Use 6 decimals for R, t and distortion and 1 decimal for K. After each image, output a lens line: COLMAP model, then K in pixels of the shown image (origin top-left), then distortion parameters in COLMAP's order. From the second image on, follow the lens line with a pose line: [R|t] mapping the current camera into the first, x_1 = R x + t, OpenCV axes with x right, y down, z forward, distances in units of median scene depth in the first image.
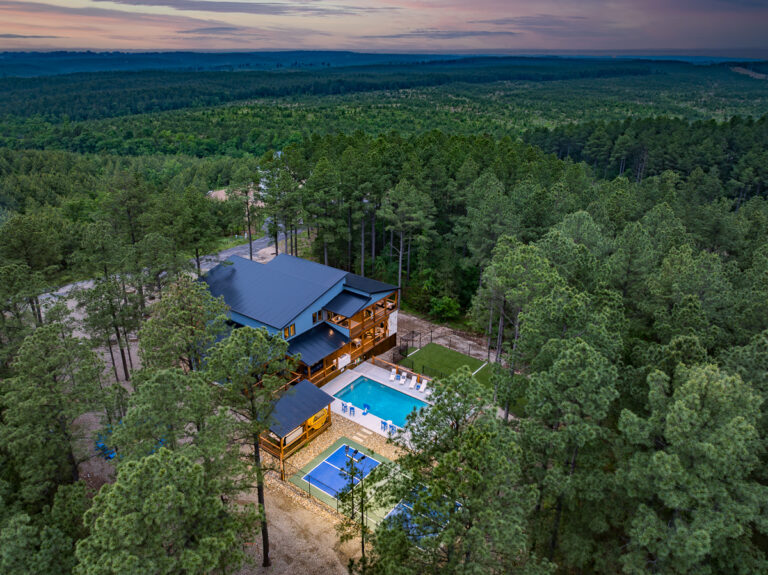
lens RADIAL K [[558.3, 0, 382.7], [0, 558.3, 268.3], [0, 0, 1]] dist [-0.035954, 0.001411]
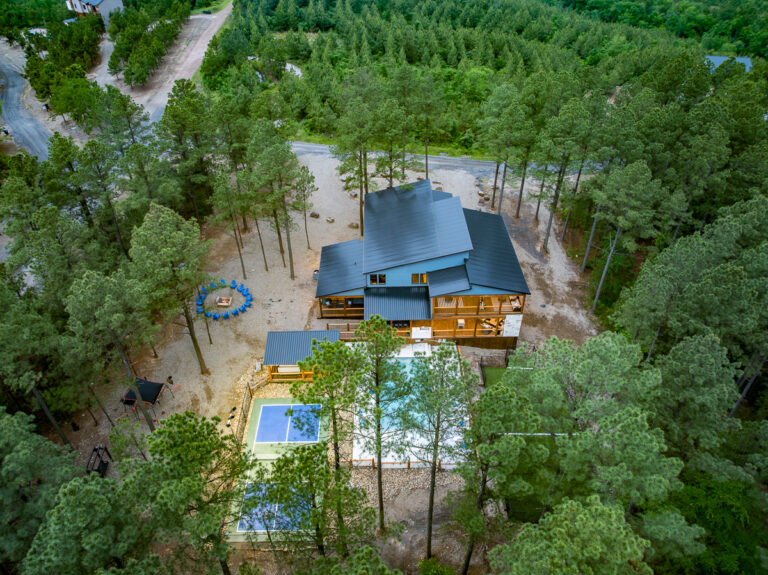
lens RADIAL K [[540.2, 0, 386.1], [0, 540.2, 289.6], [0, 0, 1]] dist [-0.038463, 0.008266]
pose [[0.607257, 0.478962, -0.633905, 0.334368], [-0.277132, 0.875442, 0.395978, -0.185762], [0.744605, -0.064785, 0.664354, 0.274513]]
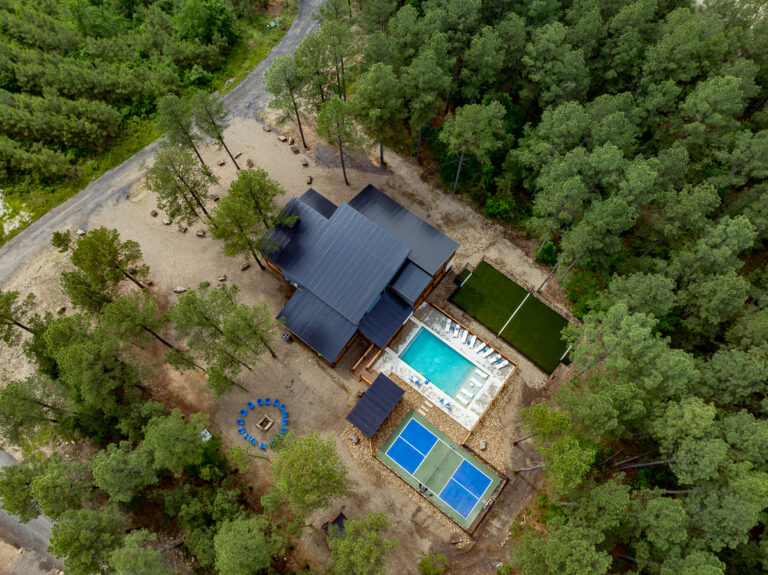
lens RADIAL K [[547.6, 0, 384.0], [0, 547.6, 287.5], [0, 0, 1]] dist [-0.032686, -0.004841]
pose [[0.998788, 0.018340, -0.045680, -0.052426], [0.021583, 0.670878, 0.741254, -0.571424], [0.044241, -0.741341, 0.669669, 0.203672]]
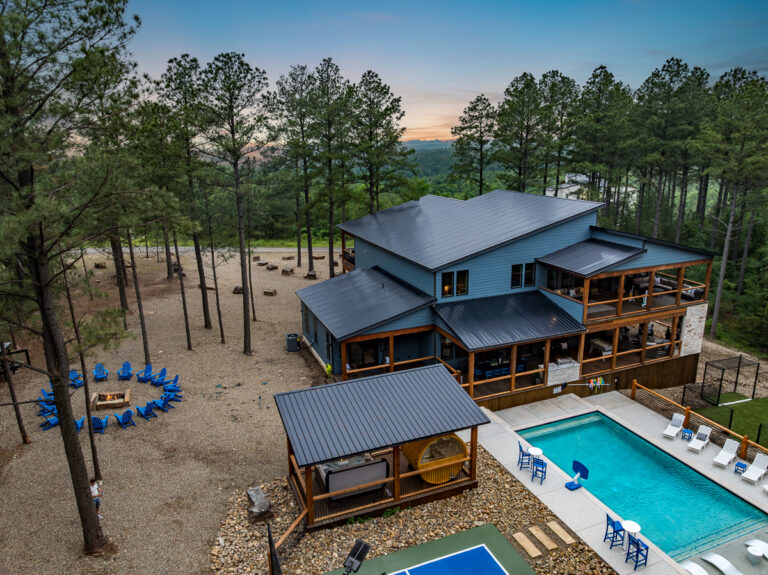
lens RADIAL K [[540.2, 0, 386.1], [0, 540.2, 289.6], [0, 0, 1]] dist [-0.038463, 0.008266]
pose [[0.847815, 0.113204, -0.518068, 0.023696], [-0.169267, 0.983614, -0.062073, 0.116676], [0.502552, 0.140318, 0.853084, 0.407249]]
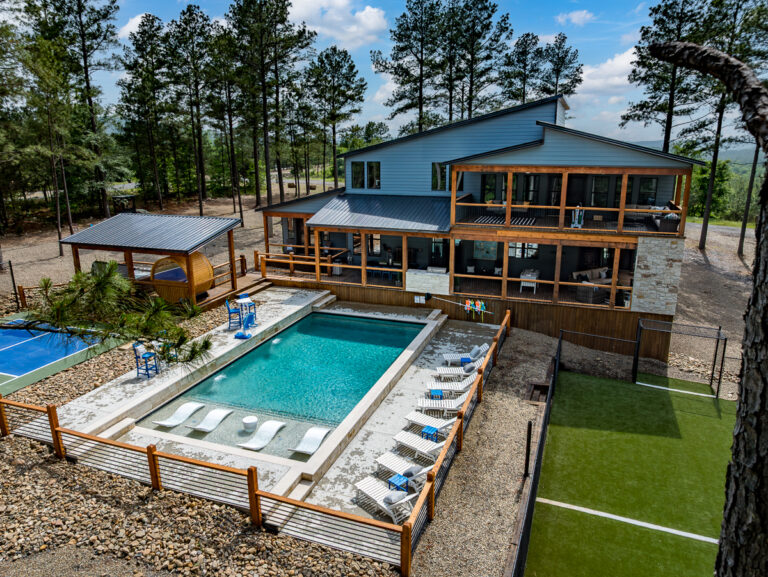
lens RADIAL K [[547.6, 0, 384.0], [0, 547.6, 288.5], [0, 0, 1]] dist [-0.032686, -0.004841]
pose [[0.282927, 0.239481, -0.928763, 0.226495], [-0.345414, 0.928796, 0.134267, 0.099717], [0.894786, 0.282820, 0.345501, 0.642352]]
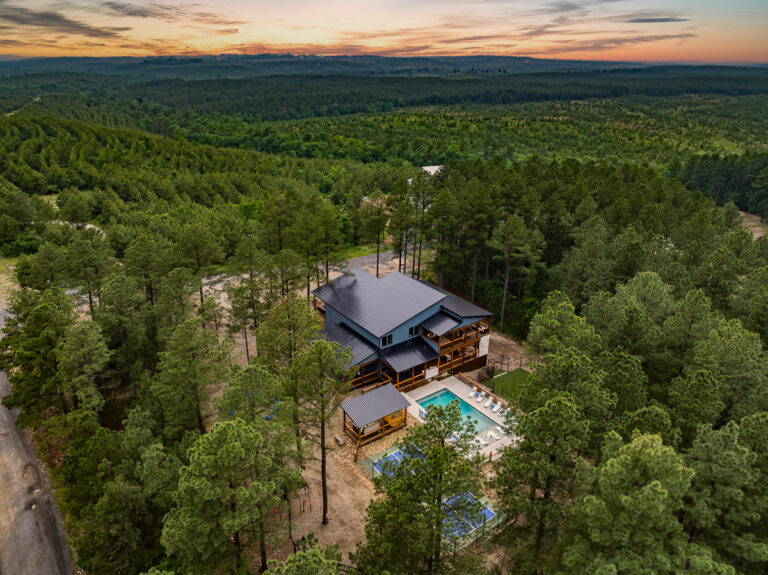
lens RADIAL K [[551.0, 0, 378.3], [0, 551.0, 268.3], [0, 0, 1]] dist [-0.037345, 0.002004]
pose [[0.951790, 0.110890, -0.286004, 0.096740], [-0.111003, 0.993693, 0.015870, -0.040673], [0.285961, 0.016642, 0.958097, -0.092114]]
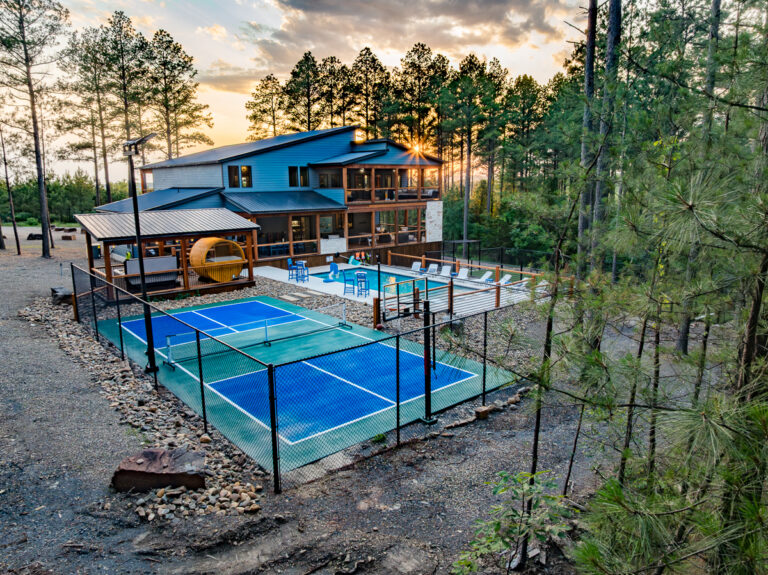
lens RADIAL K [[540.2, 0, 386.1], [0, 540.2, 289.6], [0, 0, 1]] dist [-0.038463, 0.008266]
pose [[0.973943, 0.023122, -0.225612, 0.087576], [-0.062566, 0.983579, -0.169289, 0.235486], [0.217993, 0.178994, 0.959396, 0.366728]]
